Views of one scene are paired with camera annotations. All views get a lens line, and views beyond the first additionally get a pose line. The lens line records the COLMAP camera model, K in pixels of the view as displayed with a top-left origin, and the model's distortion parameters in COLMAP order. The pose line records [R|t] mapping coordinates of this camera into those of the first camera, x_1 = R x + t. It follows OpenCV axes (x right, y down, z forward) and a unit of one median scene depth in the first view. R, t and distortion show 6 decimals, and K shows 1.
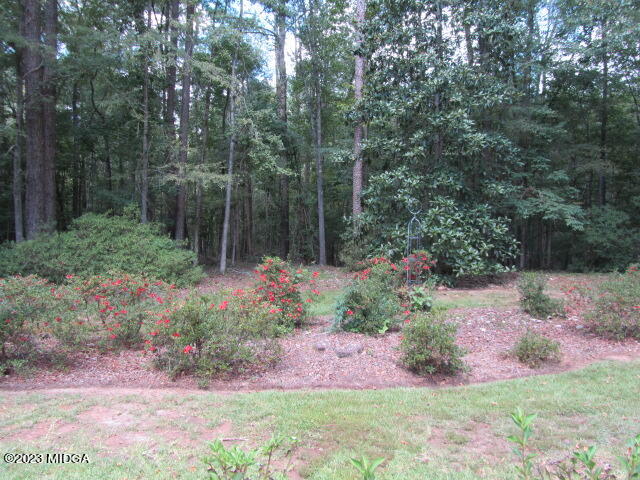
lens RADIAL K [[526.0, 0, 320.0], [0, 526.0, 240.0], [0, 0, 1]] dist [-0.040840, -0.001005]
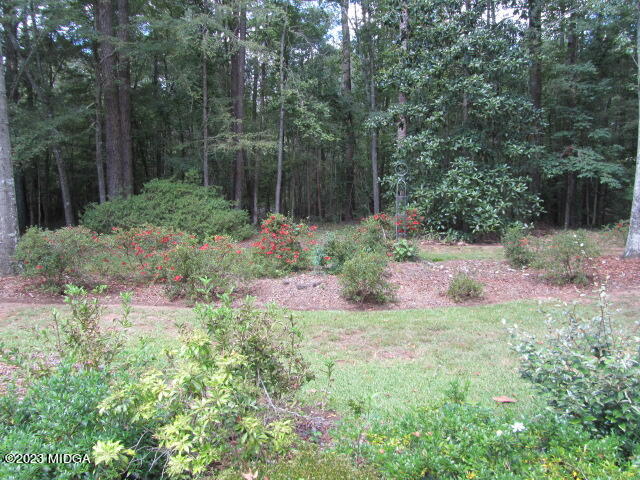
lens RADIAL K [[526.0, 0, 320.0], [0, 526.0, 240.0], [0, 0, 1]] dist [-0.040840, -0.001005]
pose [[0.985122, 0.004627, -0.171796, 0.131504], [0.008210, 0.997229, 0.073938, 0.002430], [0.171662, -0.074248, 0.982354, -0.109115]]
